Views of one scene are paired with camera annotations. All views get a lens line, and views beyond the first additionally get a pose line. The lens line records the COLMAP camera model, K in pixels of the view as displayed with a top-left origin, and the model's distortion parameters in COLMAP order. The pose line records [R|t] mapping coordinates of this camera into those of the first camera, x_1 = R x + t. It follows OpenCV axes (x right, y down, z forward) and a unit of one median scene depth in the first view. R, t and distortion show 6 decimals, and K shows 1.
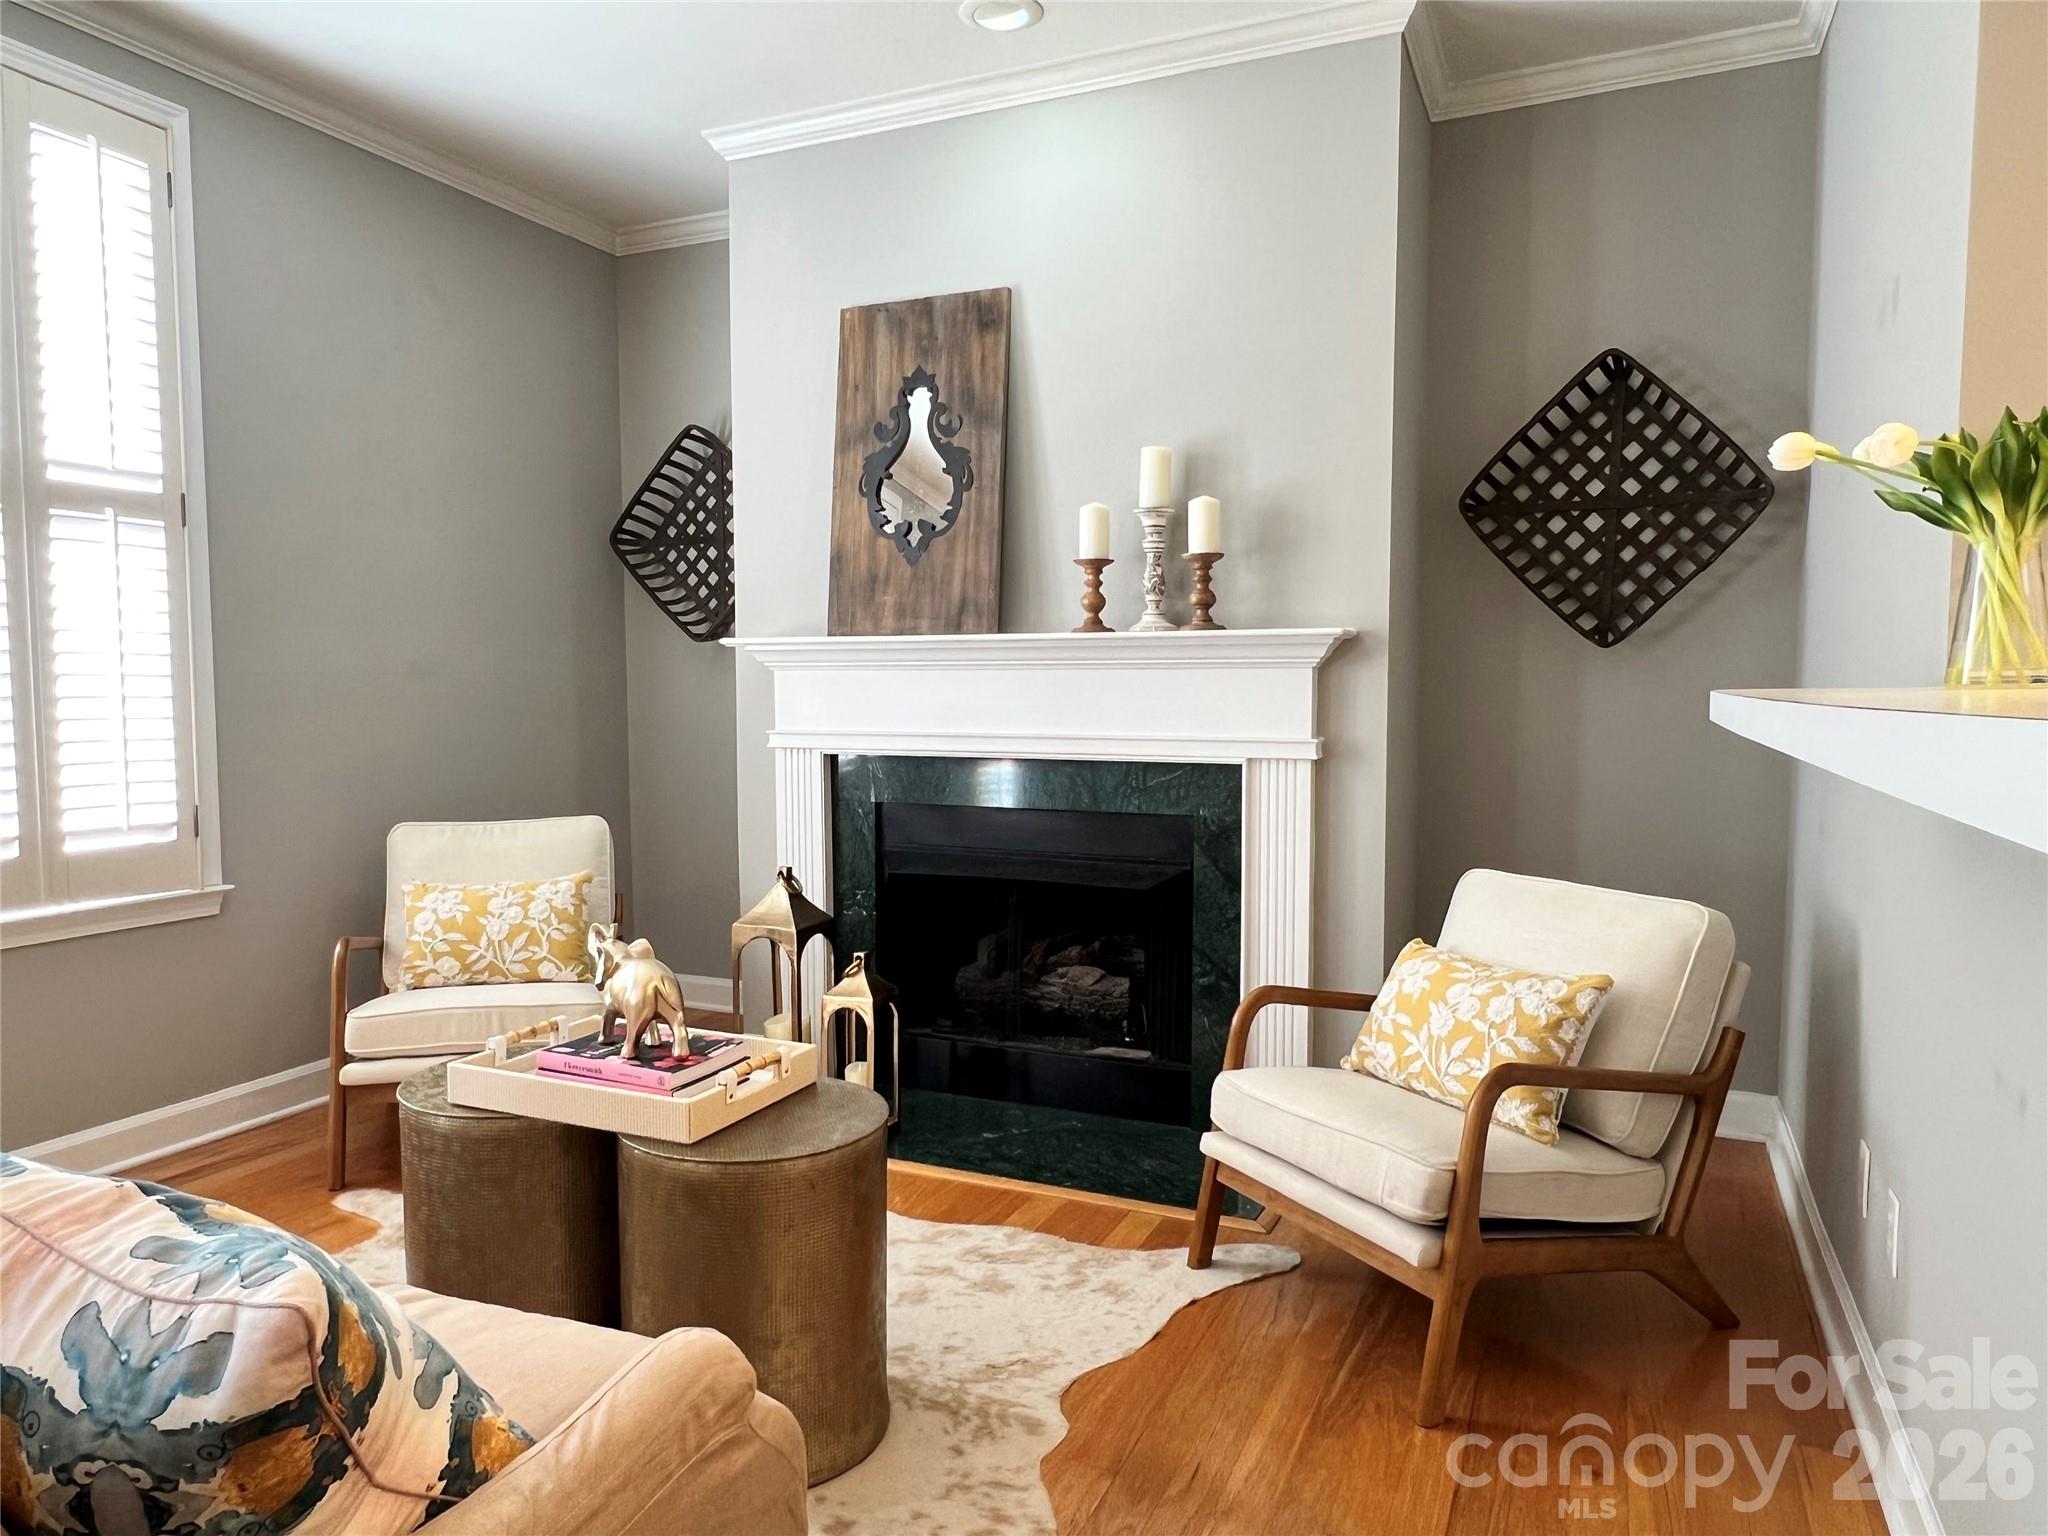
lens RADIAL K [[1336.4, 0, 1024.0], [0, 1336.4, 768.0], [0, 0, 1]] dist [-0.026267, -0.000390]
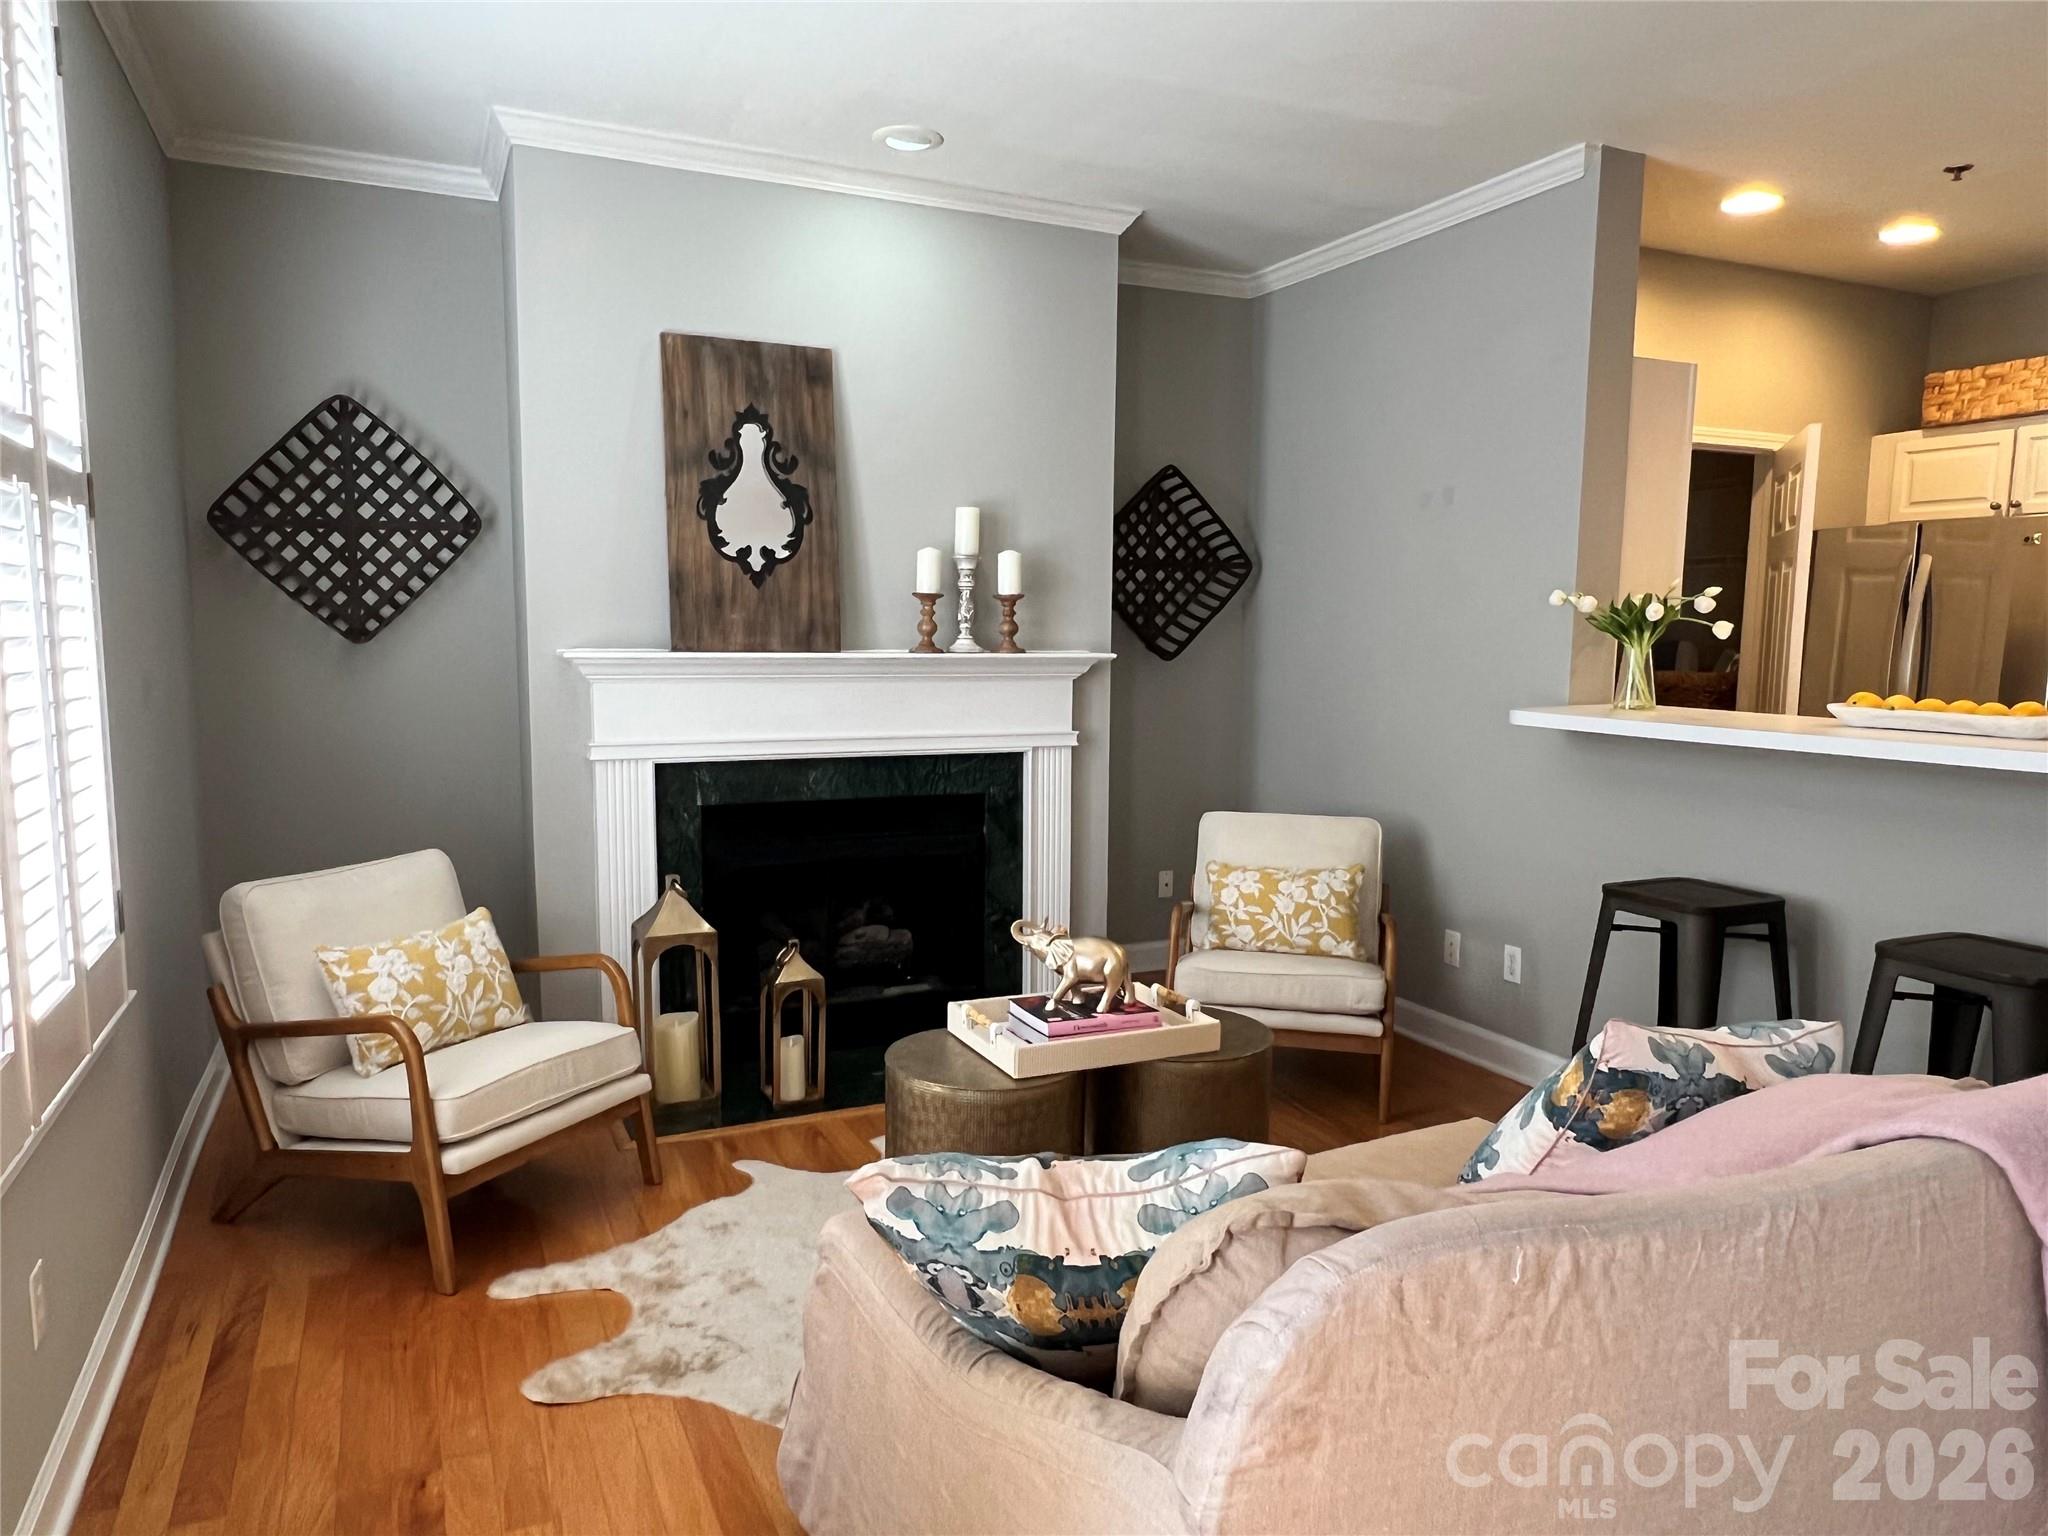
lens RADIAL K [[1312.3, 0, 1024.0], [0, 1312.3, 768.0], [0, 0, 1]] dist [-0.051697, 0.000252]
pose [[0.653652, -0.070517, 0.753503, -0.772743], [0.033248, 0.997364, 0.064498, -0.066530], [-0.756065, -0.017107, 0.654273, 0.127872]]
